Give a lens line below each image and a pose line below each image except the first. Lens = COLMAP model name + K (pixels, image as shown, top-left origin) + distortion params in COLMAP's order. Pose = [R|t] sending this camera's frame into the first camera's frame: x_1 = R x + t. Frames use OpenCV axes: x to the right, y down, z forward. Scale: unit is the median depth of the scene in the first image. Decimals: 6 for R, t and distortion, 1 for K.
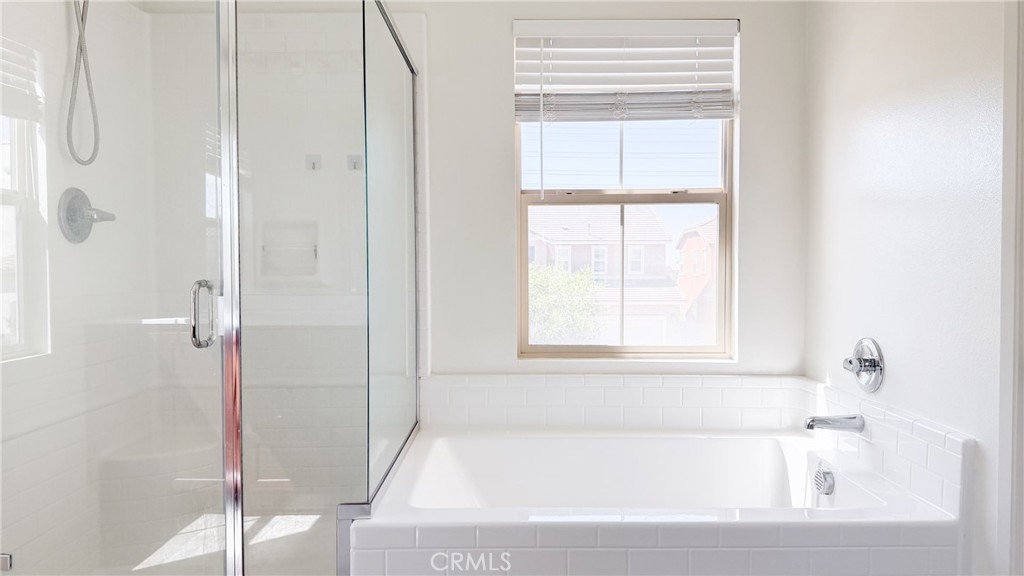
lens RADIAL K [[723.6, 0, 506.7], [0, 723.6, 291.8], [0, 0, 1]] dist [0.115108, -0.162775]
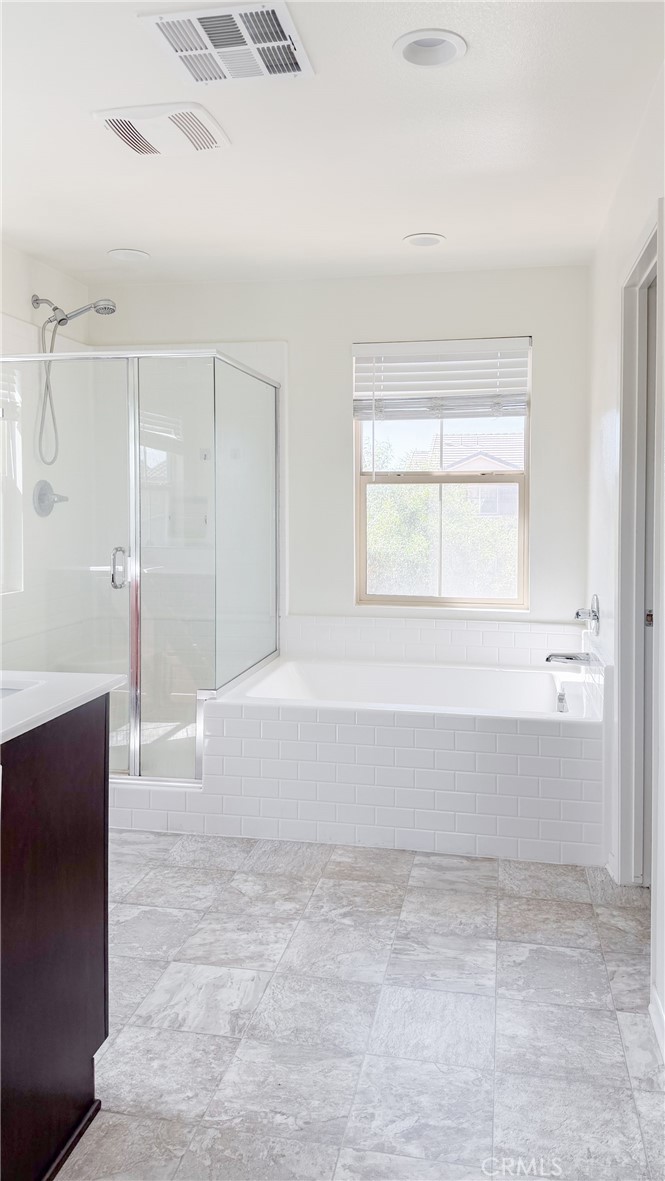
lens RADIAL K [[834.6, 0, 328.4], [0, 834.6, 526.9], [0, 0, 1]] dist [0.115108, -0.162775]
pose [[0.981125, 0.007957, -0.193211, 0.254579], [-0.009304, 0.999938, -0.006064, -0.035555], [0.193151, 0.007747, 0.981139, -0.460440]]
